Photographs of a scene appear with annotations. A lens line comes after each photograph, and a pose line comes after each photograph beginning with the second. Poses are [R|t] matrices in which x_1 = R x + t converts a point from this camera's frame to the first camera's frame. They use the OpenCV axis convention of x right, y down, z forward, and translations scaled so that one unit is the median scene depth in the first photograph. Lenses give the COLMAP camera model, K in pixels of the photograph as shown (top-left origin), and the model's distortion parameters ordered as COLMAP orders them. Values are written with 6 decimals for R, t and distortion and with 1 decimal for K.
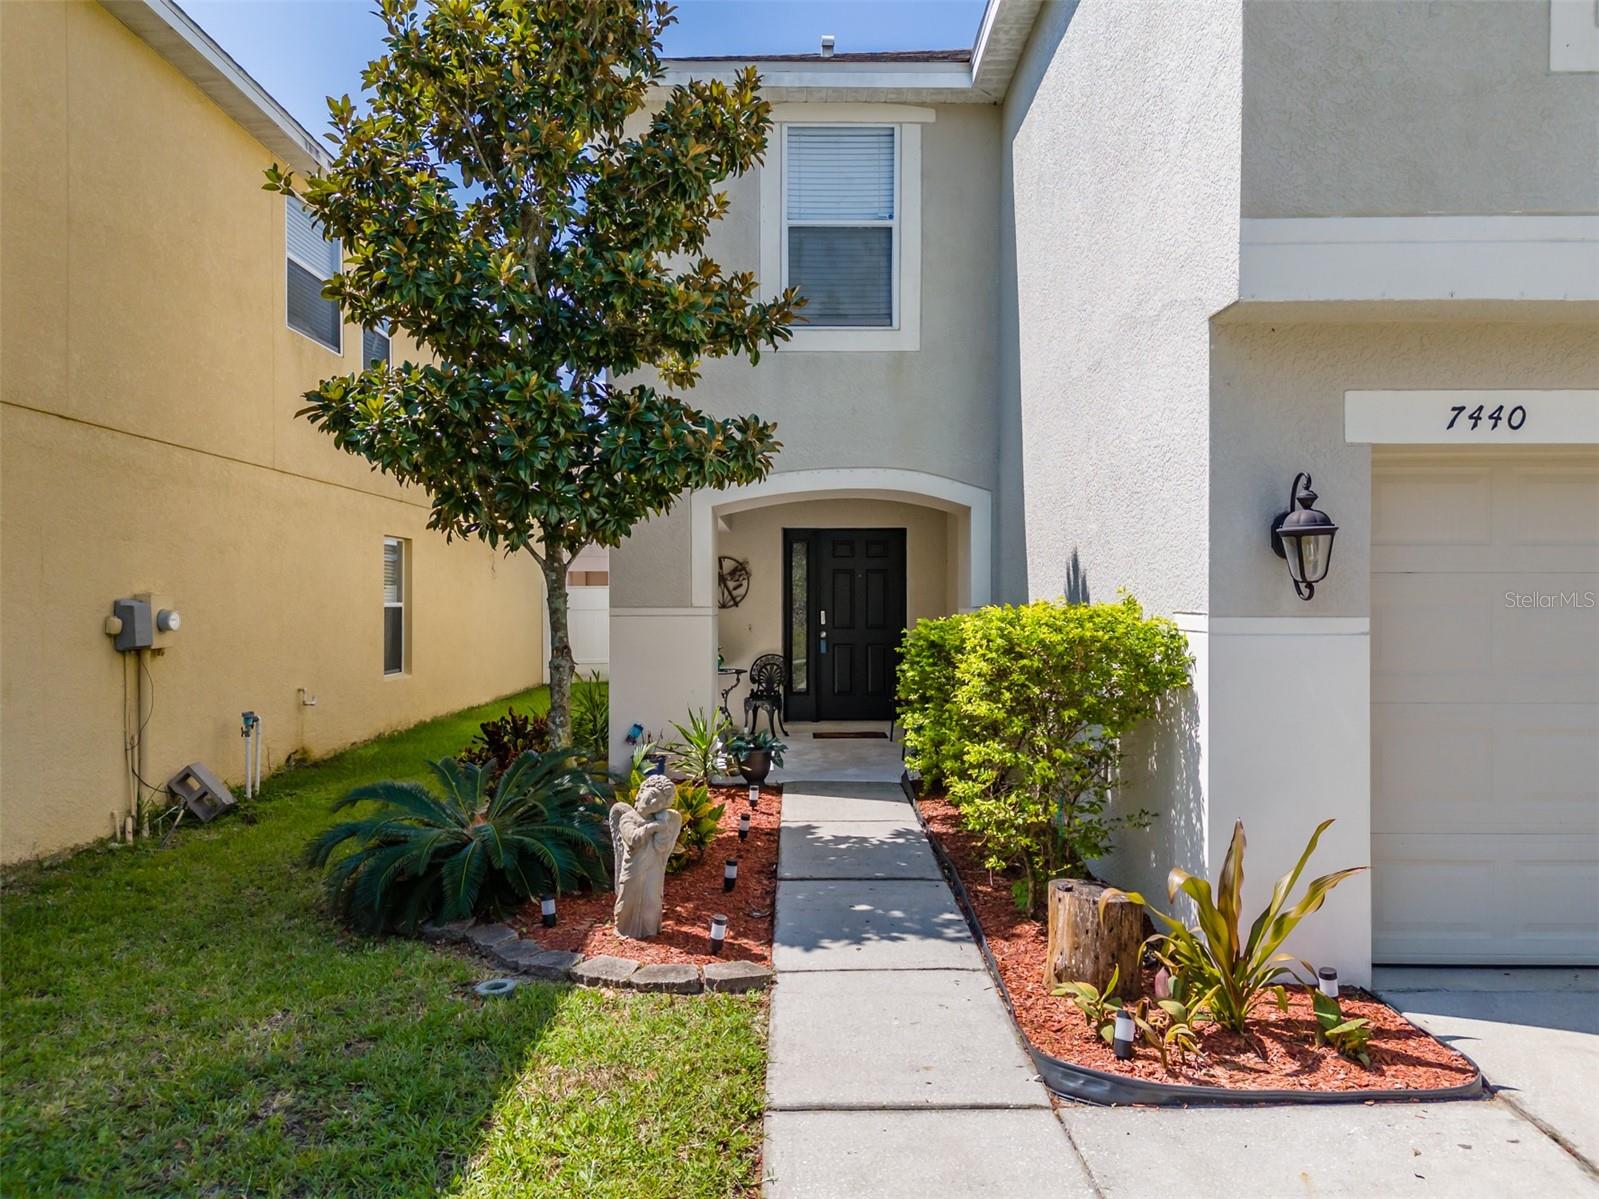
lens RADIAL K [[1172.5, 0, 799.5], [0, 1172.5, 599.5], [0, 0, 1]] dist [0.081375, -0.090972]
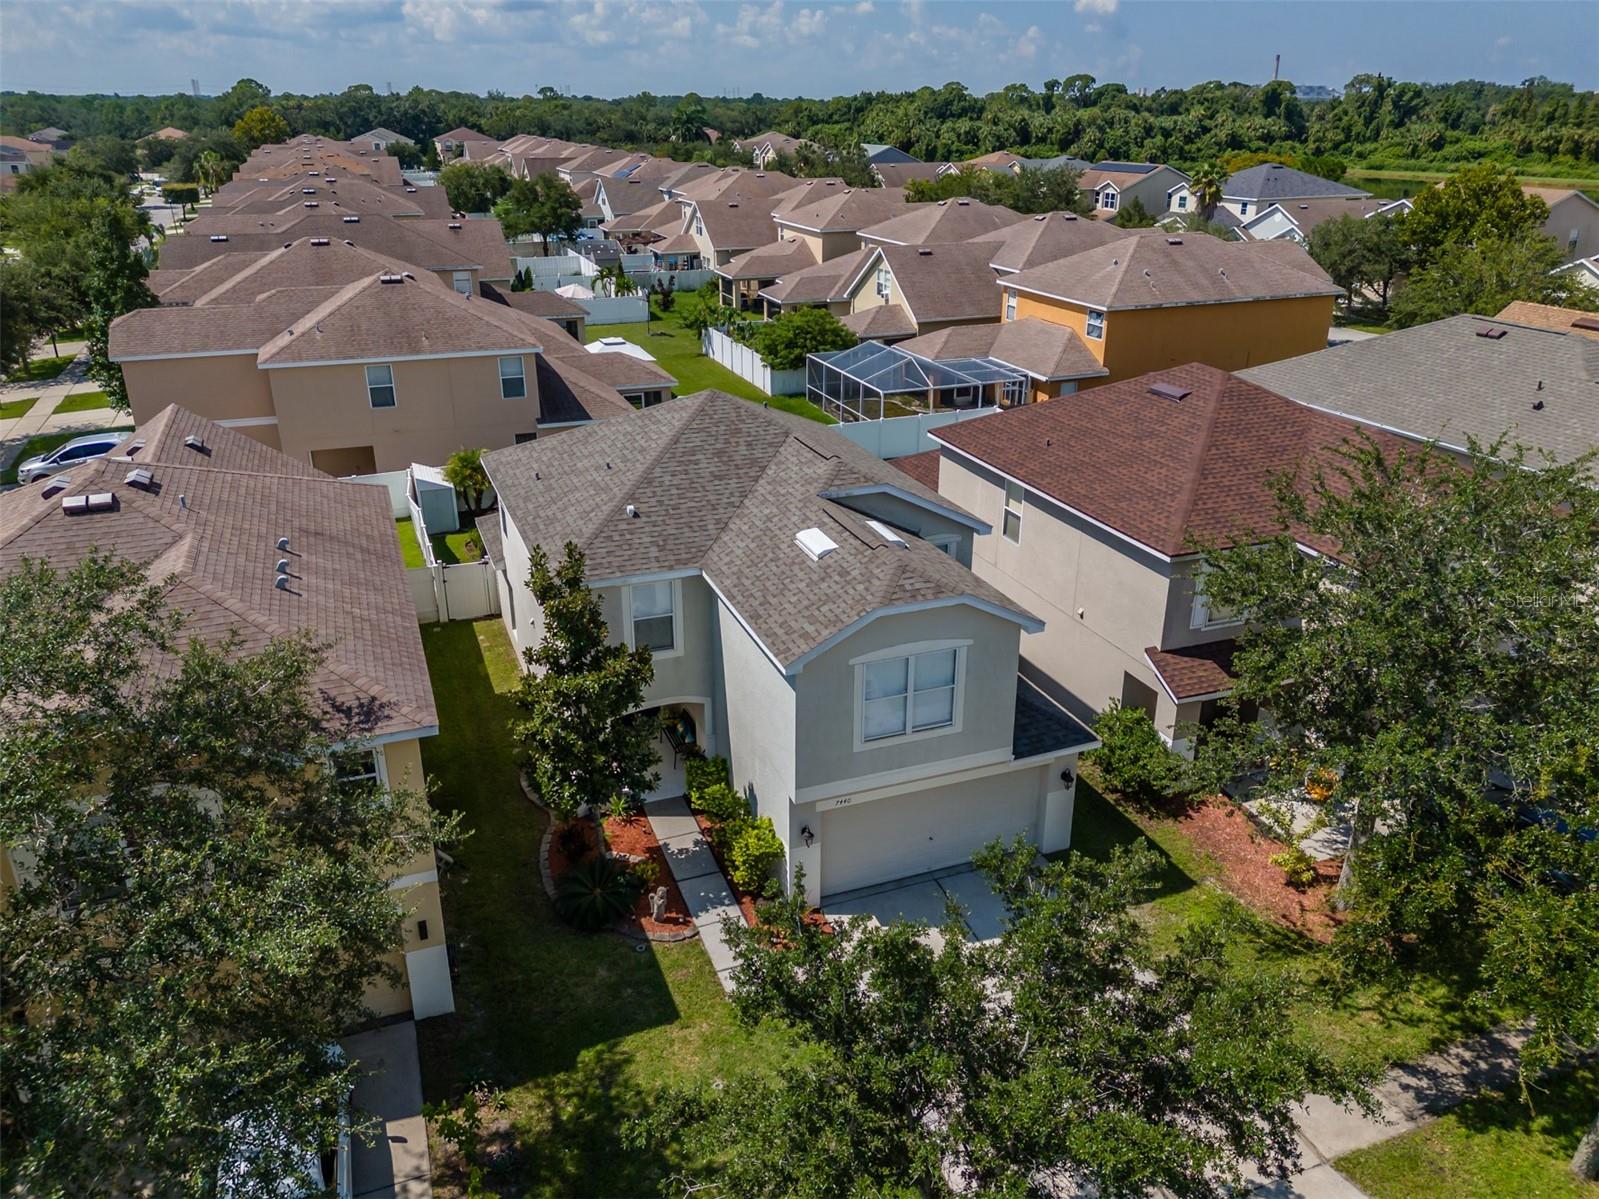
lens RADIAL K [[1172.5, 0, 799.5], [0, 1172.5, 599.5], [0, 0, 1]] dist [0.081375, -0.090972]
pose [[0.936850, -0.130966, 0.324283, -0.639054], [-0.000572, 0.926661, 0.375898, -1.691136], [-0.349730, -0.352345, 0.868068, -1.736198]]
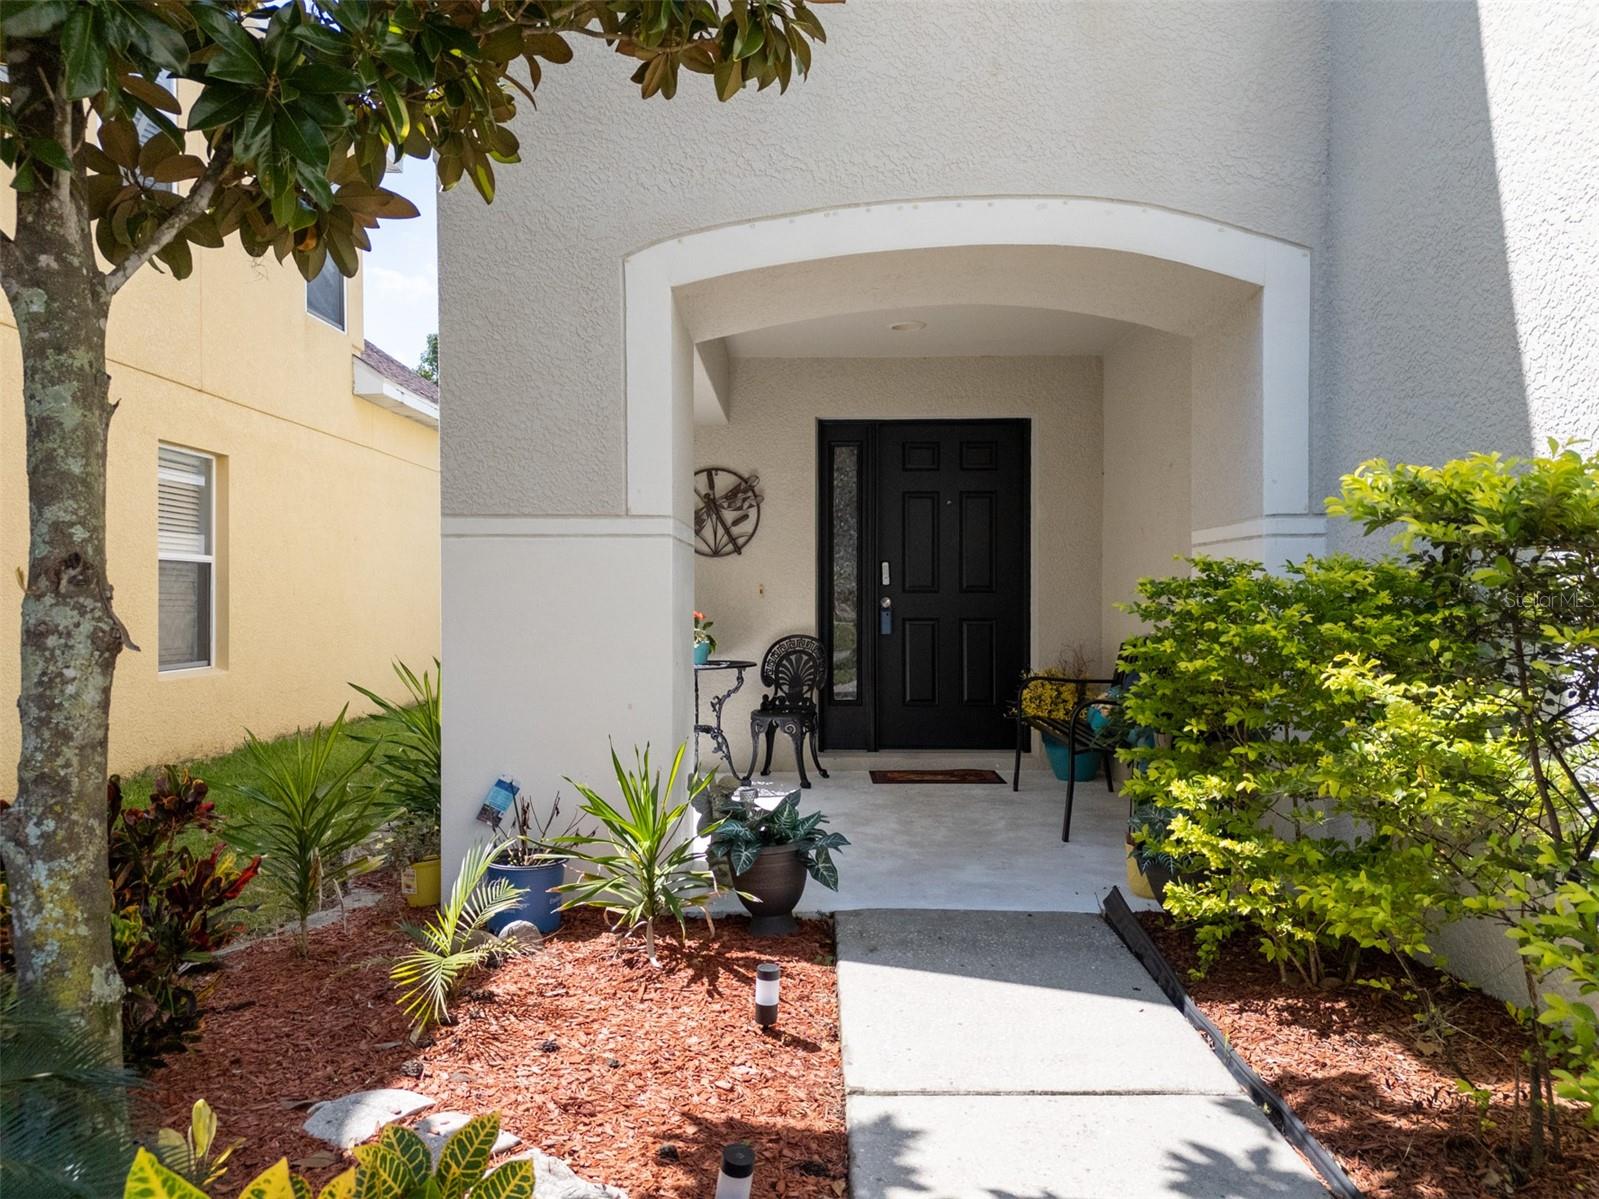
lens RADIAL K [[1186.8, 0, 799.5], [0, 1186.8, 599.5], [0, 0, 1]] dist [0.077943, -0.093432]
pose [[0.999929, 0.001335, -0.011822, -0.027544], [-0.001315, 0.999998, 0.001680, 0.046863], [0.011824, -0.001664, 0.999929, 0.693306]]
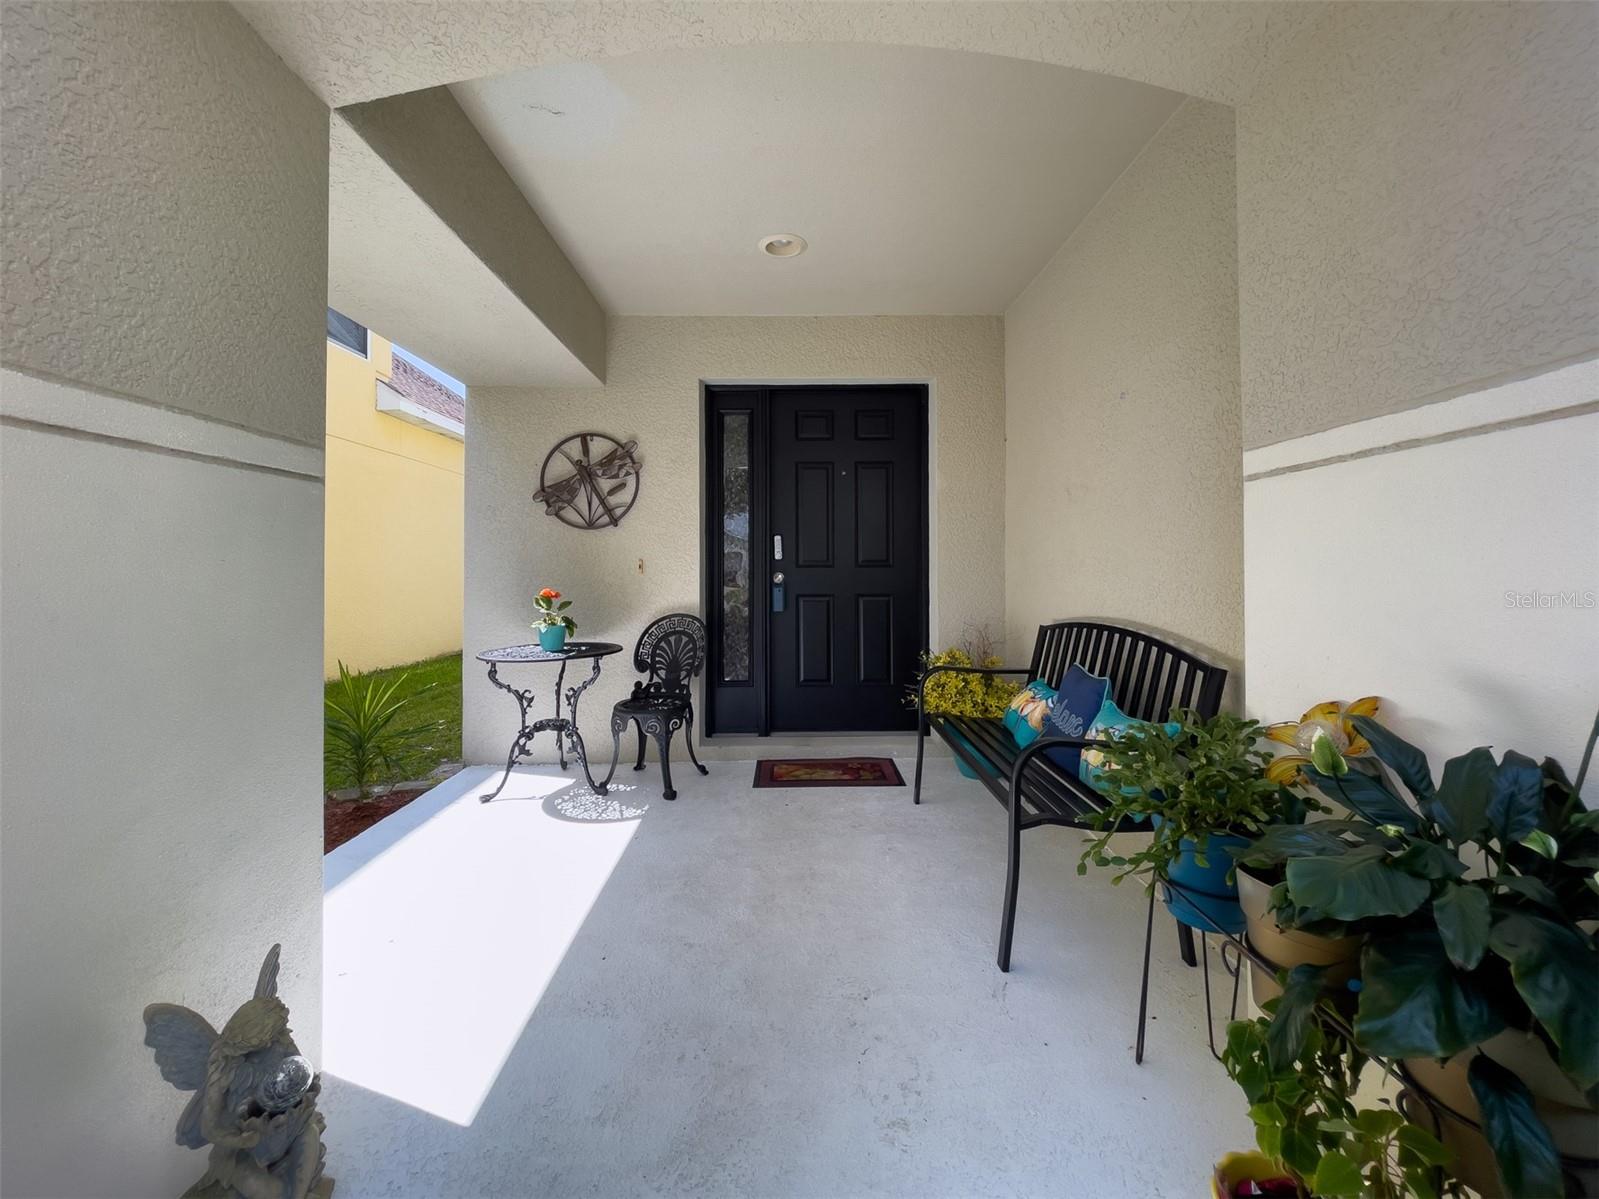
lens RADIAL K [[644.2, 0, 807.2], [0, 644.2, 559.2], [0, 0, 1]] dist [-0.000182, -0.000019]
pose [[0.999848, -0.001135, 0.017399, 0.048832], [0.001470, 0.999814, -0.019224, 0.045902], [-0.017374, 0.019246, 0.999664, 1.185999]]
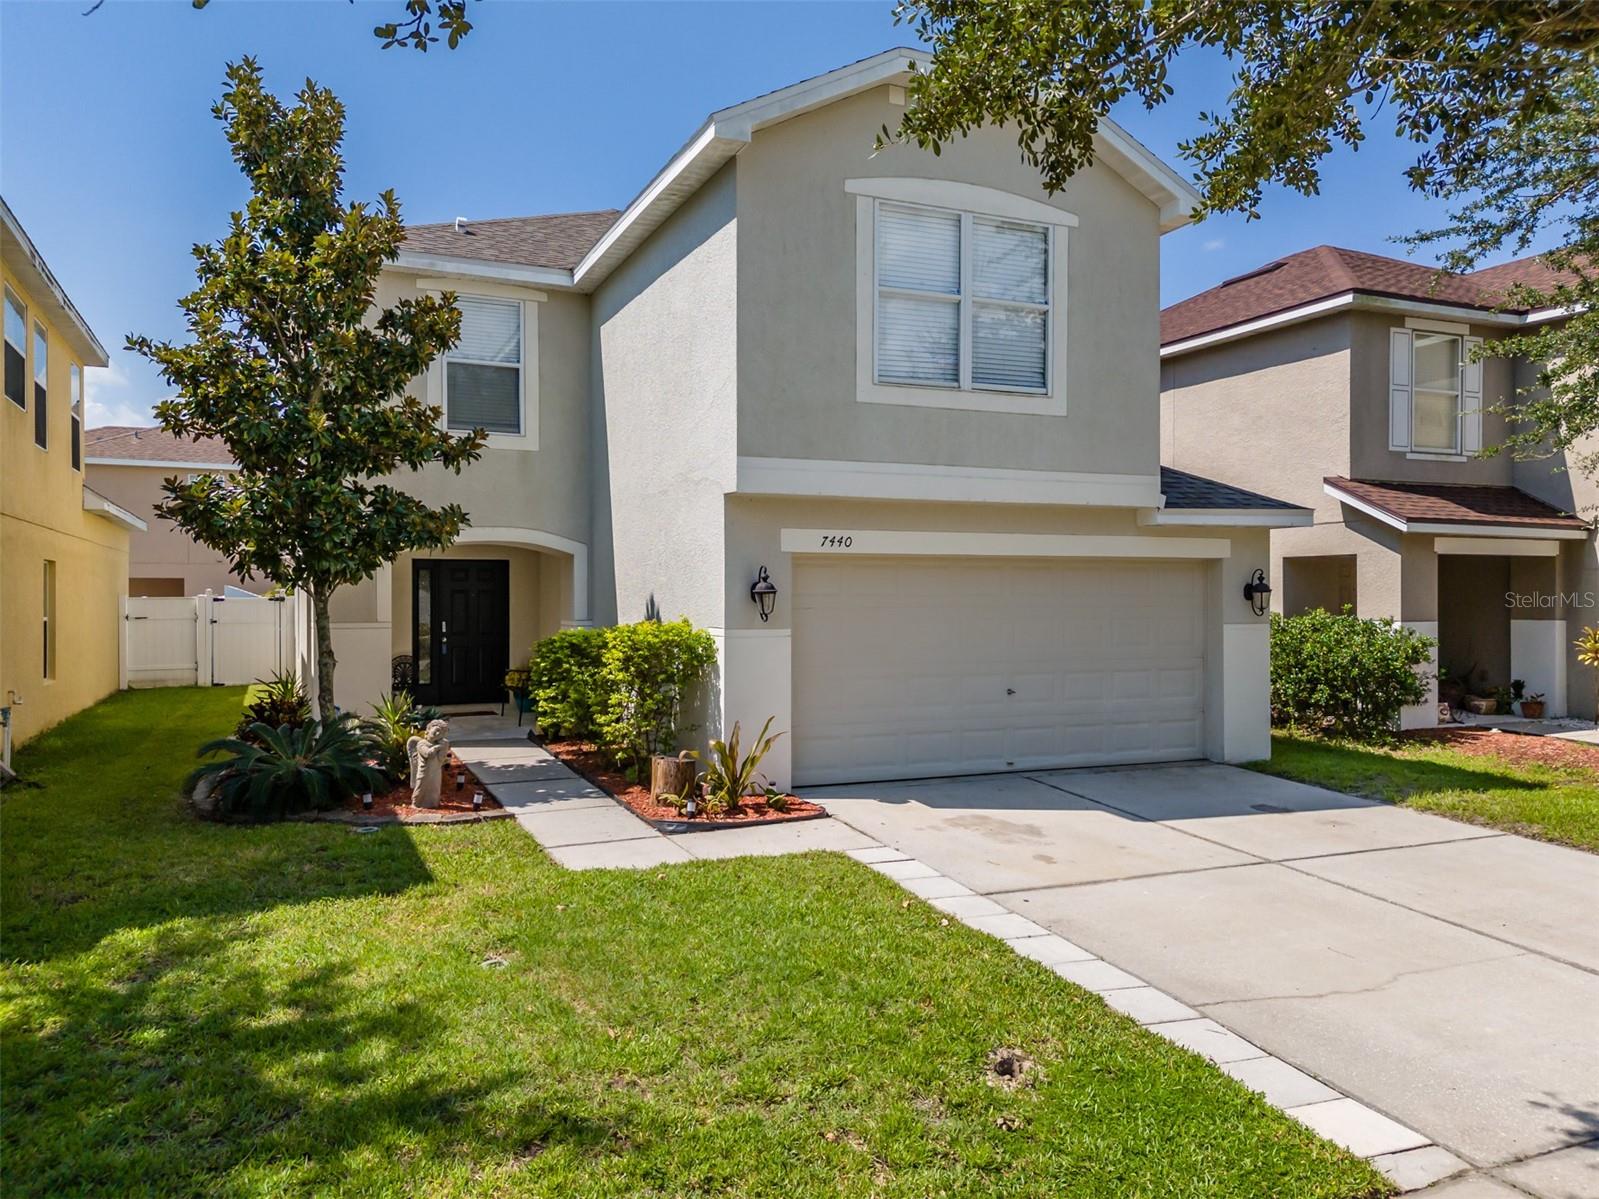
lens RADIAL K [[1172.5, 0, 799.5], [0, 1172.5, 599.5], [0, 0, 1]] dist [0.081375, -0.090972]
pose [[0.916790, -0.001608, 0.399366, -0.246932], [0.001758, 0.999998, -0.000009, -0.025528], [-0.399366, 0.000711, 0.916792, -0.656156]]
